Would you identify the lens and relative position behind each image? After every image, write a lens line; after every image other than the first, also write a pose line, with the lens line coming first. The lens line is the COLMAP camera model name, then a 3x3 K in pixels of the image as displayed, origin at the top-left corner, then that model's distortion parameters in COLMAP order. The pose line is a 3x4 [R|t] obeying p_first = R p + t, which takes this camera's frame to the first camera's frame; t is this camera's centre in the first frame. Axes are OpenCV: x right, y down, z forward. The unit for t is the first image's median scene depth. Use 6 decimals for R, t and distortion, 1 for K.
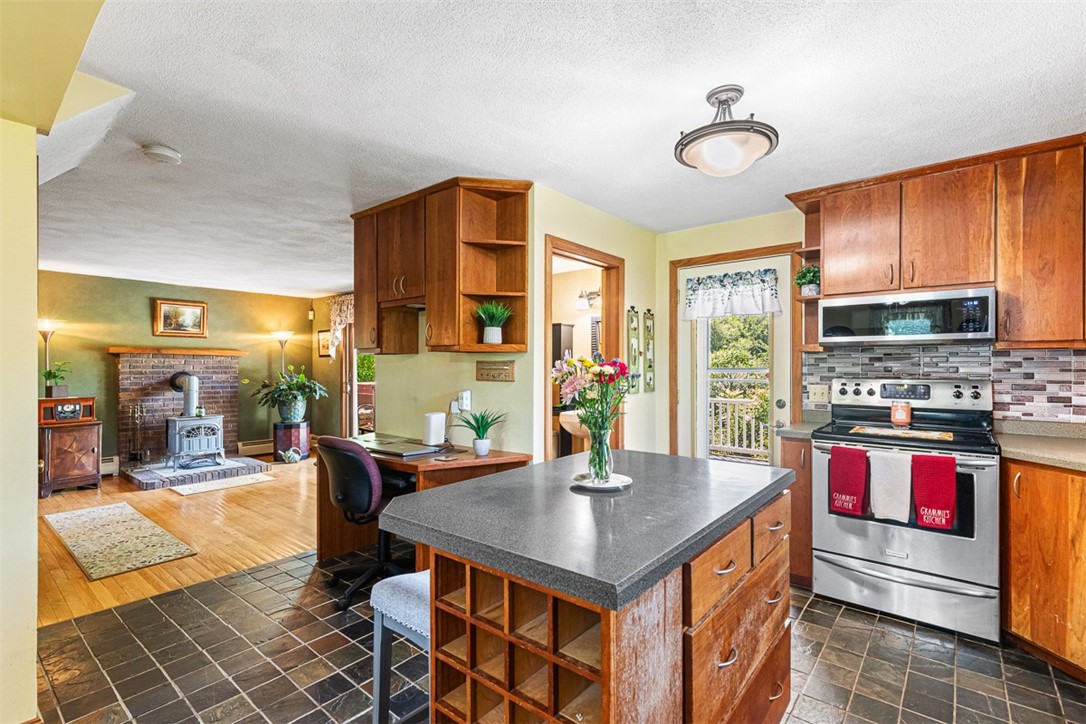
lens RADIAL K [[499.5, 0, 542.4], [0, 499.5, 363.1], [0, 0, 1]] dist [0.007295, -0.000858]
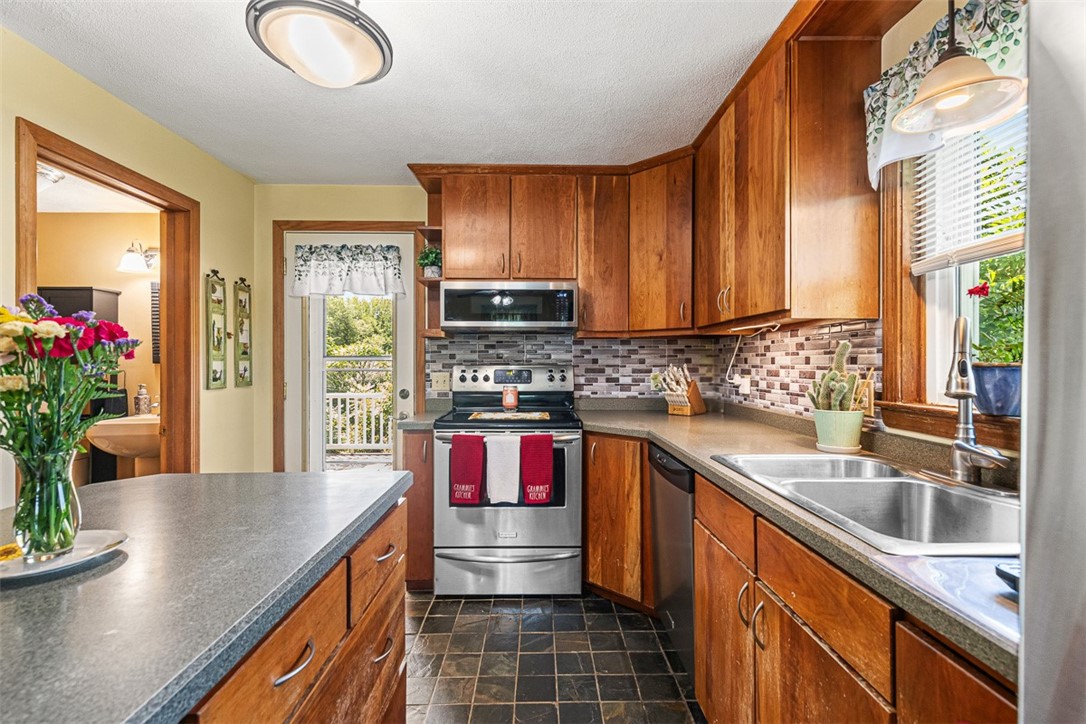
lens RADIAL K [[499.5, 0, 542.4], [0, 499.5, 363.1], [0, 0, 1]] dist [0.007295, -0.000858]
pose [[0.763882, -0.003456, 0.645346, 0.105646], [-0.001602, 0.999972, 0.007251, 0.024237], [-0.645354, -0.006573, 0.763856, 0.182117]]
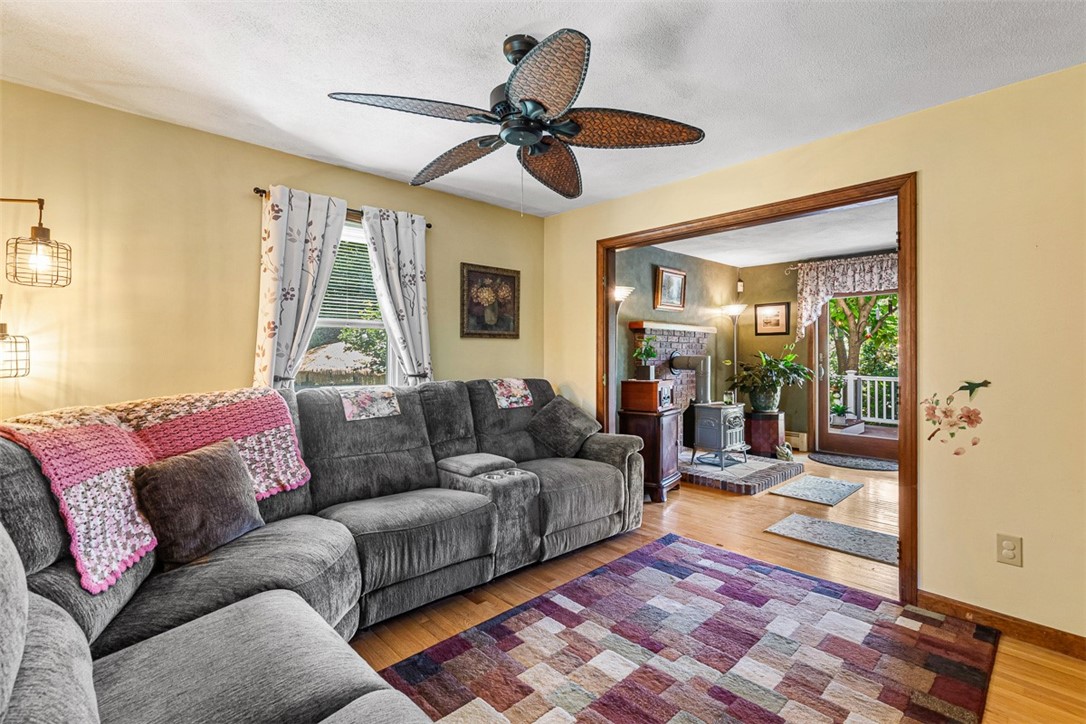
lens RADIAL K [[508.2, 0, 542.7], [0, 508.2, 349.1], [0, 0, 1]] dist [0.001716, -0.000165]
pose [[0.990981, -0.000228, -0.134004, -0.495227], [-0.000054, 0.999998, -0.002102, 0.009279], [0.134004, 0.002090, 0.990979, 0.066965]]
